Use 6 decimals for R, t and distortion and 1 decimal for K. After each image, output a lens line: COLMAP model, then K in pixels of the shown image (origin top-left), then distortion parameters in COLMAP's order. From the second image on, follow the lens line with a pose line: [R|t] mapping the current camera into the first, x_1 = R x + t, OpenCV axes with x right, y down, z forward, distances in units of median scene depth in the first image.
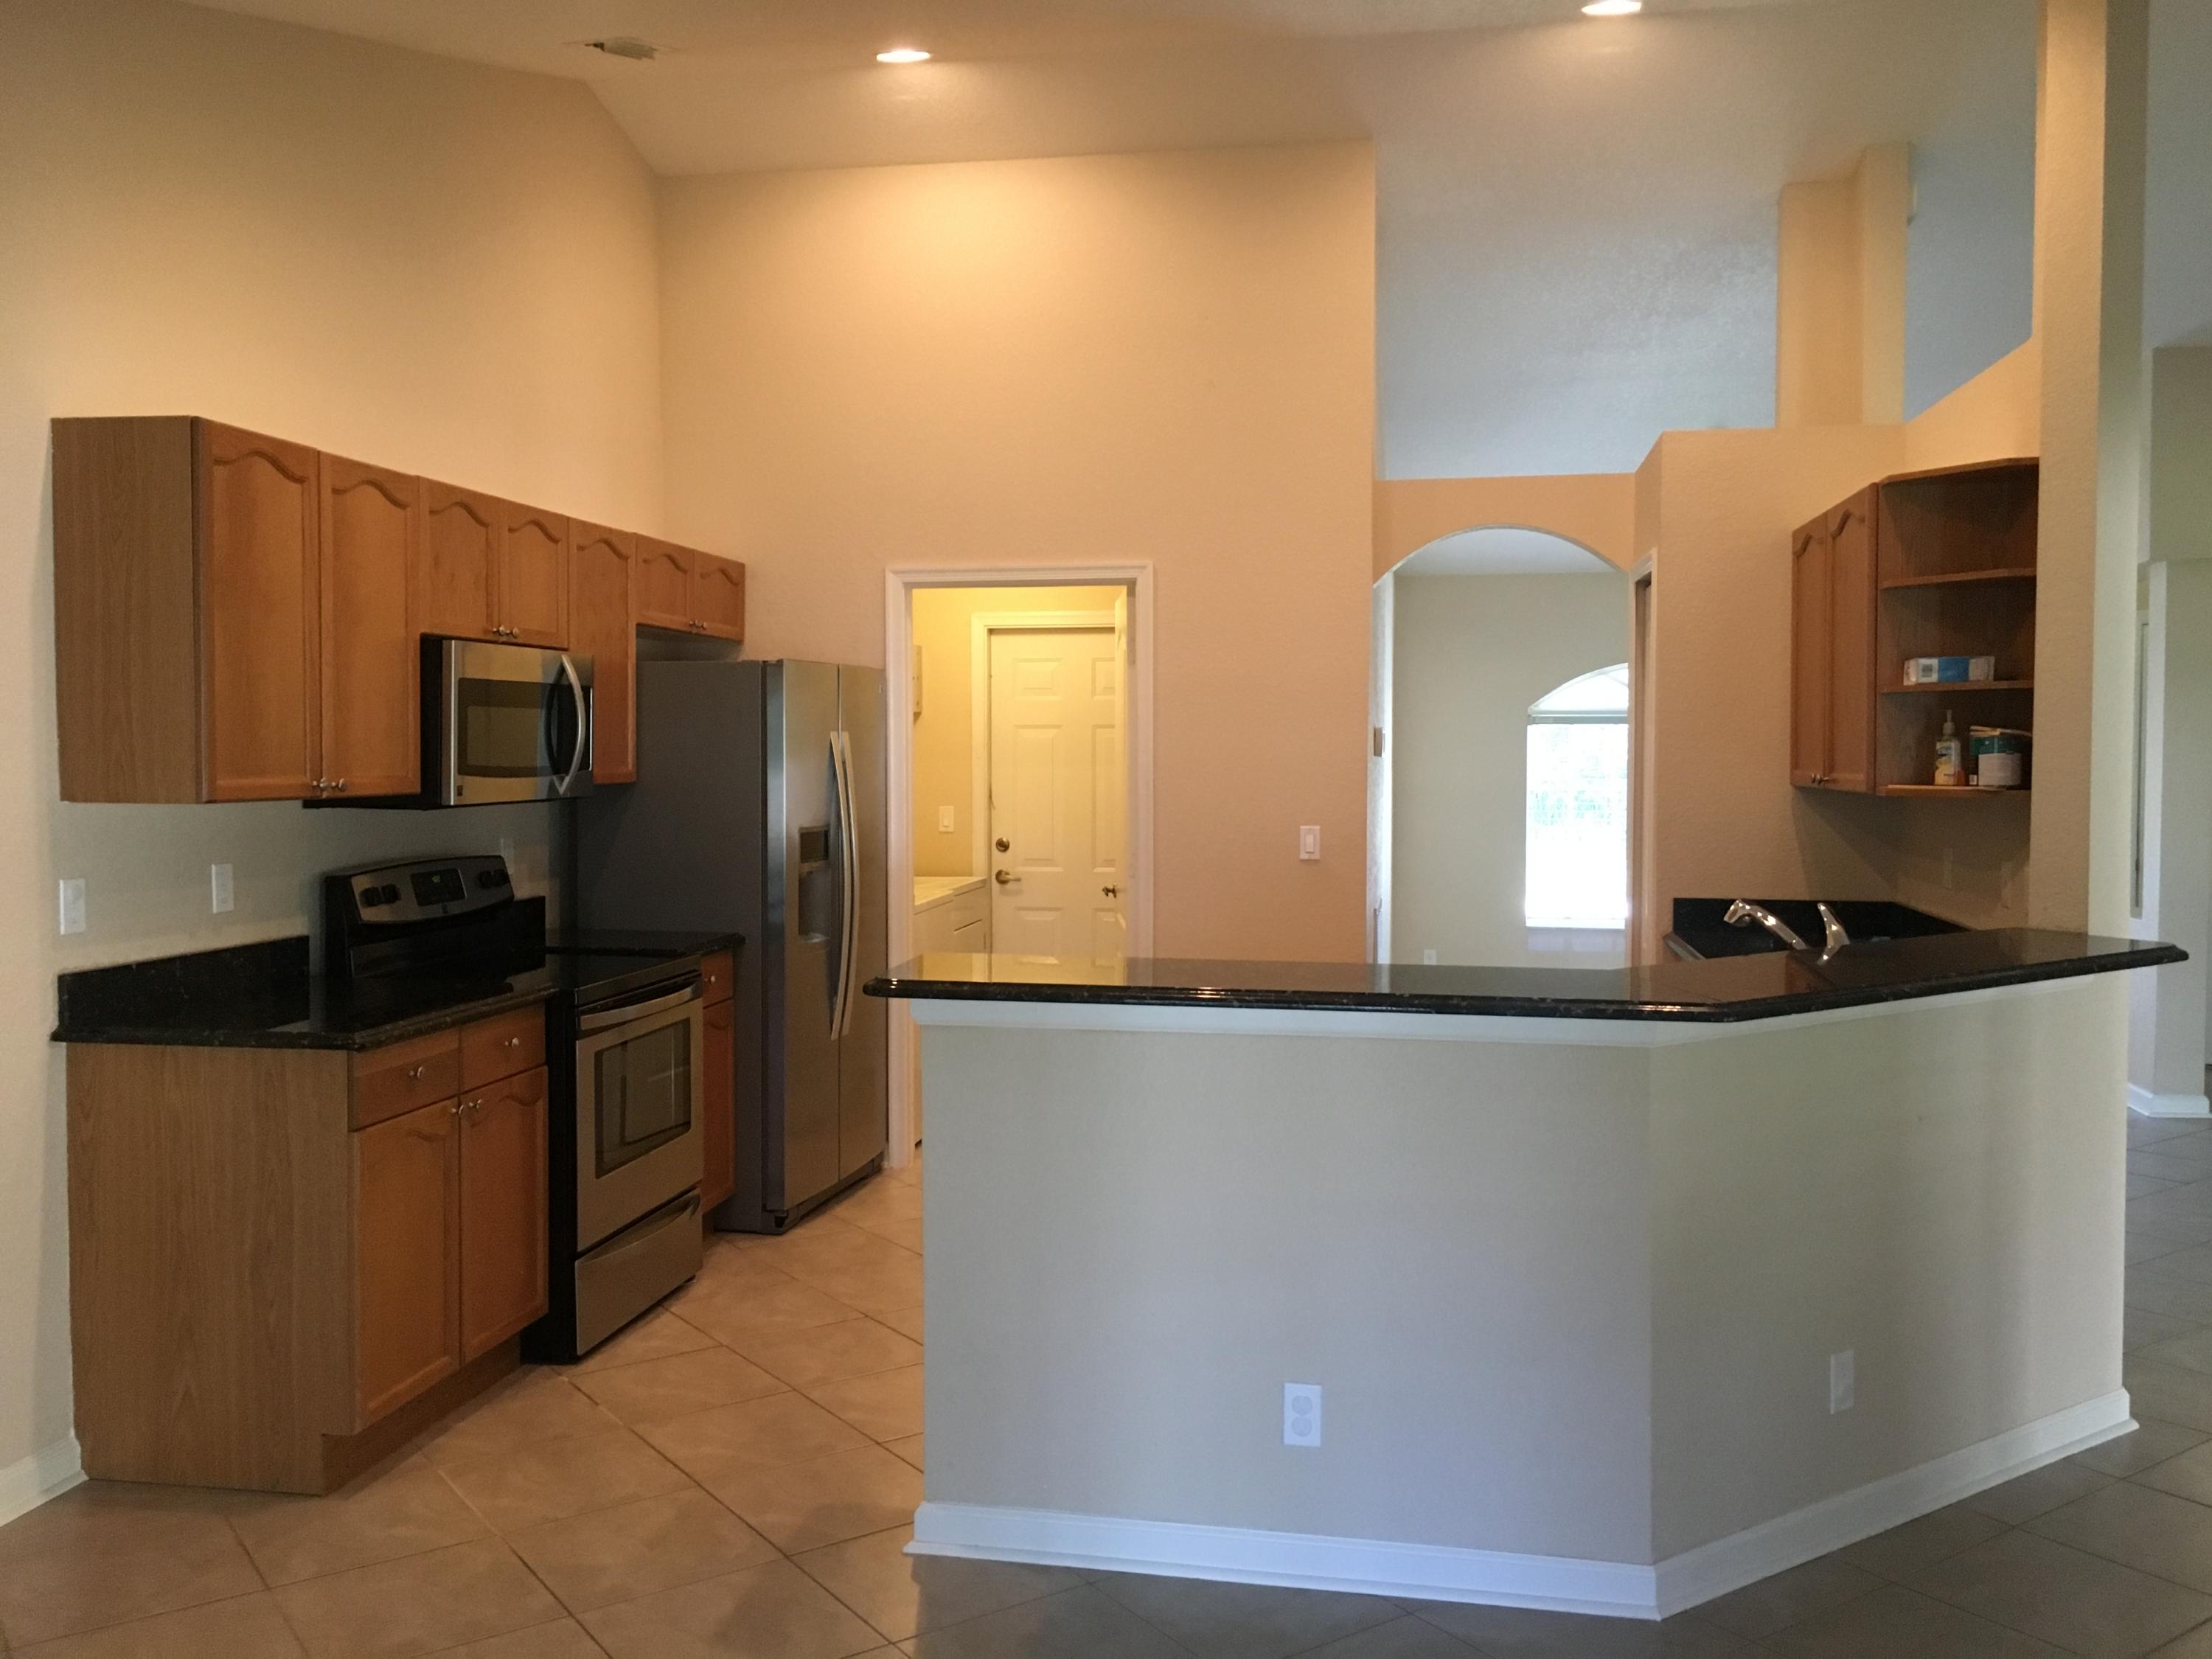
lens RADIAL K [[1893.8, 0, 1105.3], [0, 1893.8, 824.8], [0, 0, 1]] dist [0.059873, -0.039336]
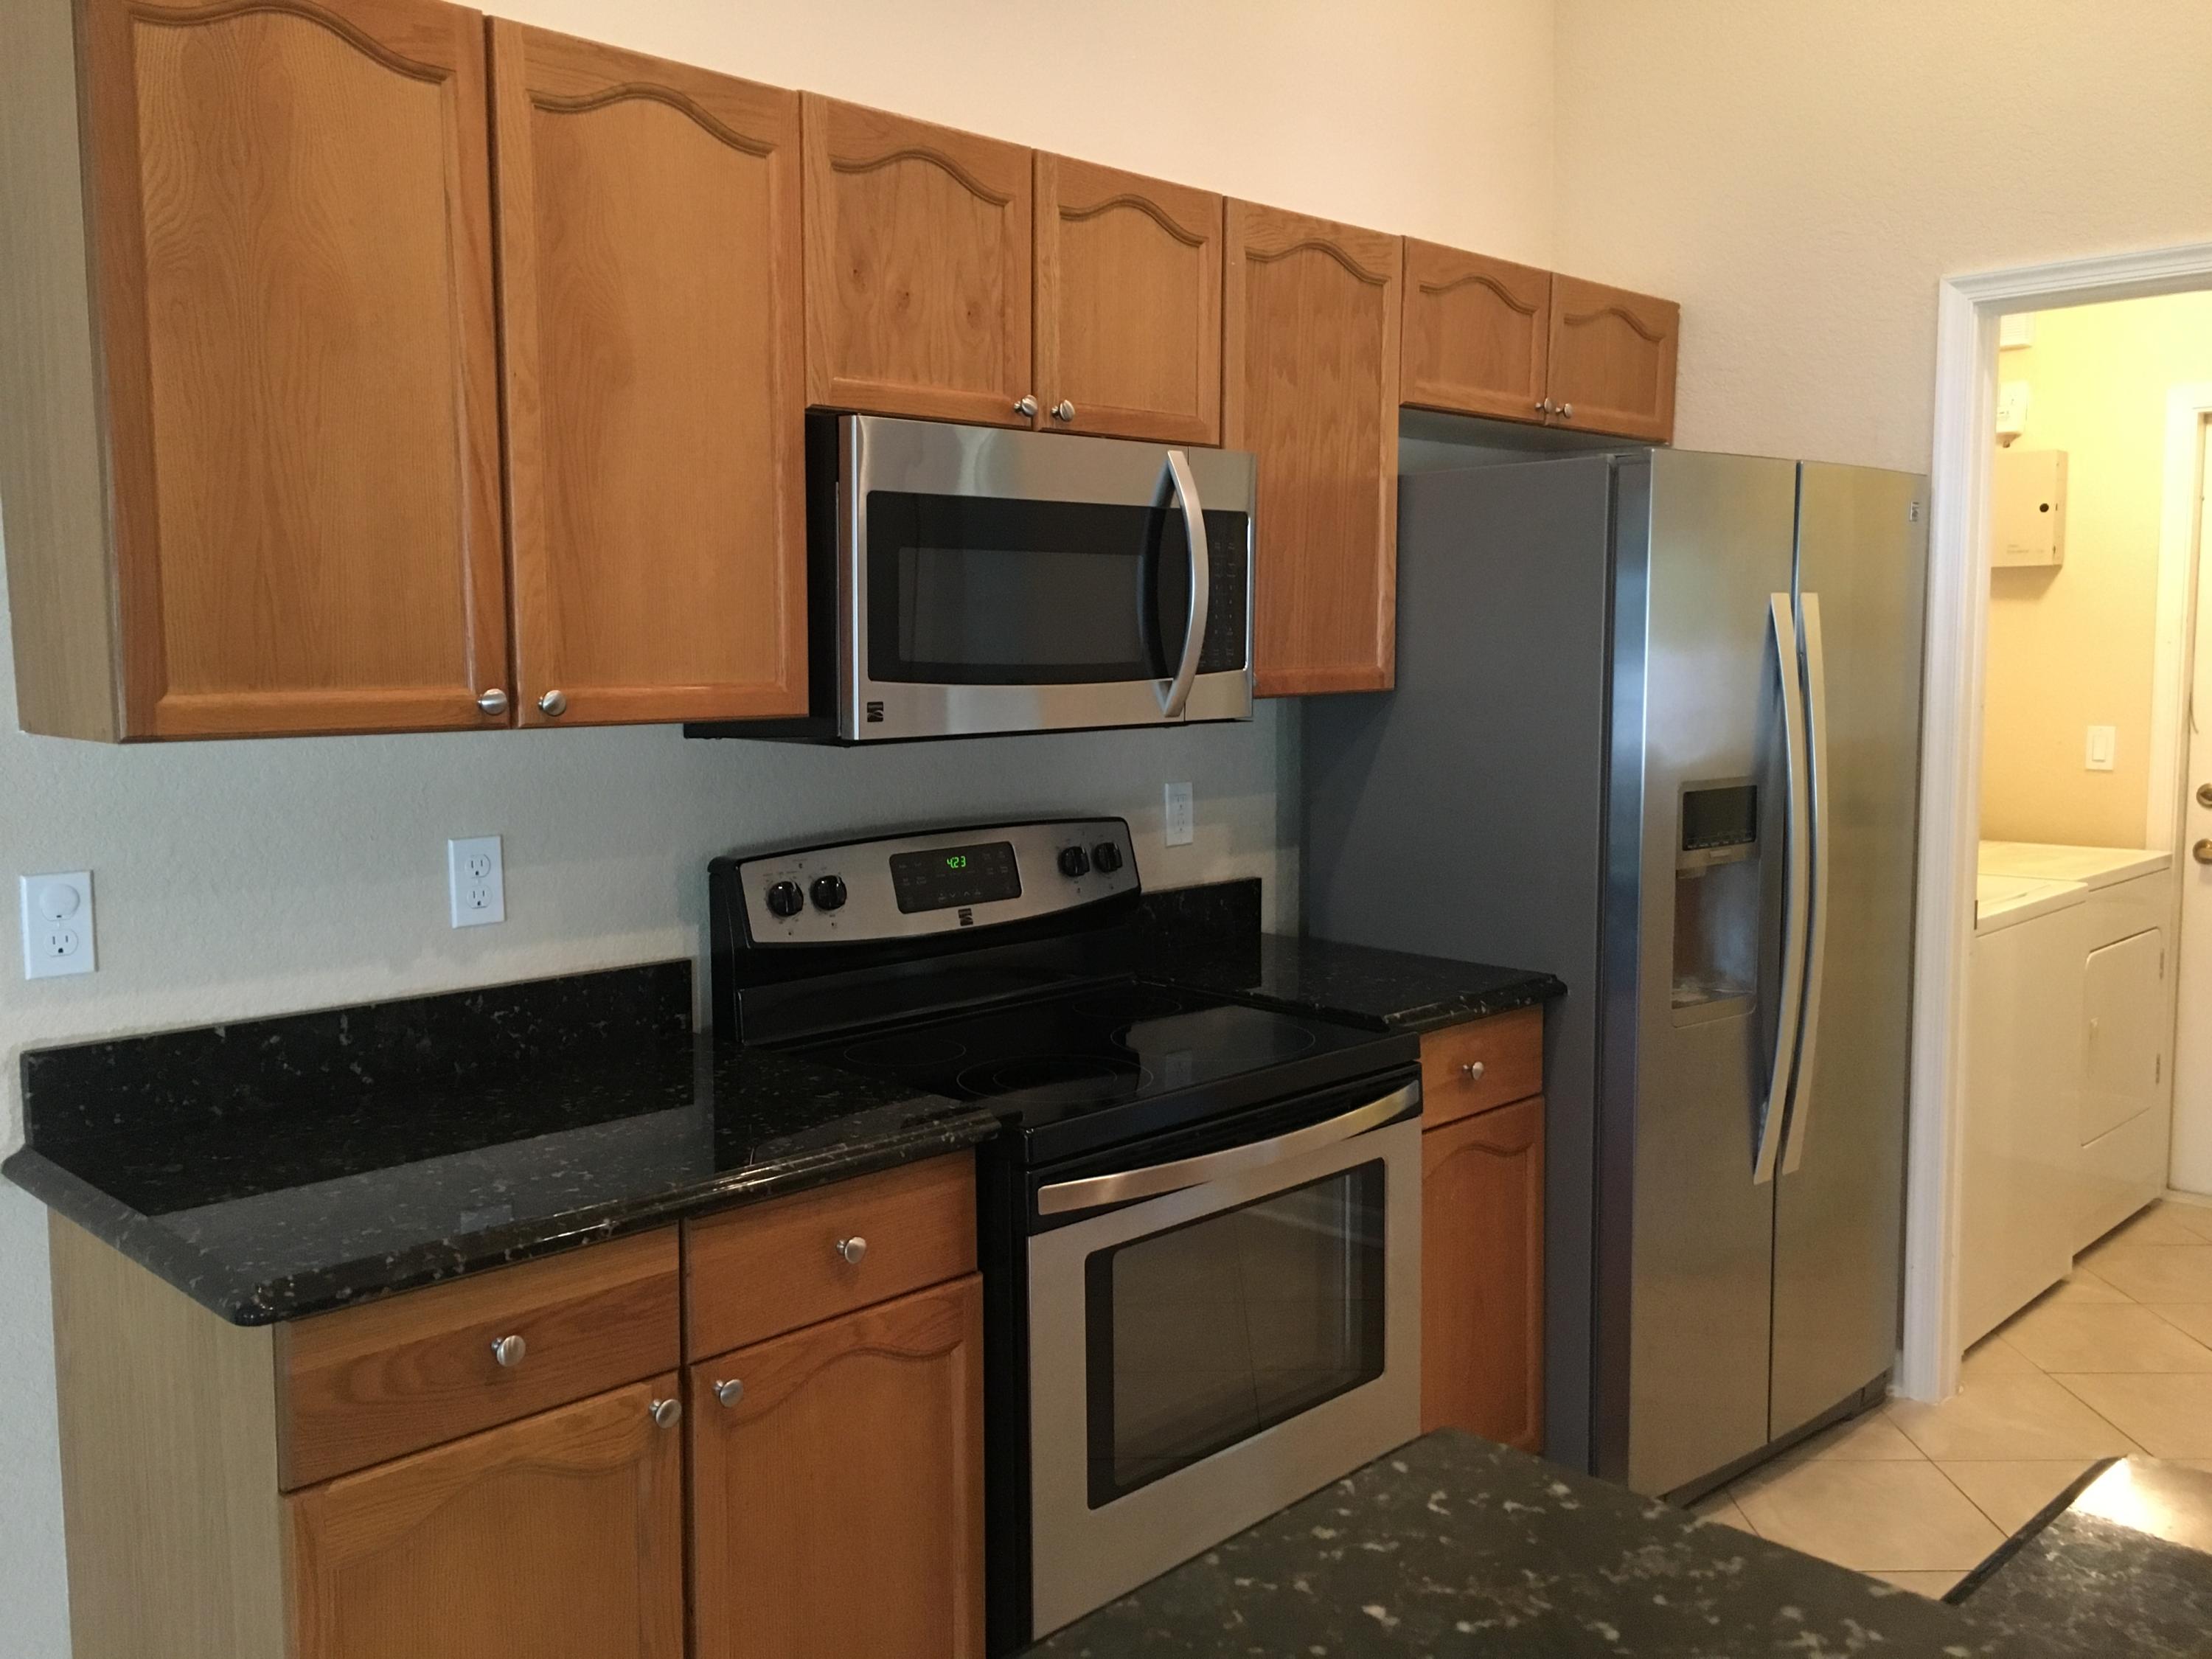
lens RADIAL K [[1893.8, 0, 1101.9], [0, 1893.8, 820.4], [0, 0, 1]] dist [0.059873, -0.039336]
pose [[0.818429, 0.049559, -0.572466, 0.006465], [-0.017512, 0.997962, 0.061359, -0.019004], [0.574340, -0.040193, 0.817629, 0.551484]]
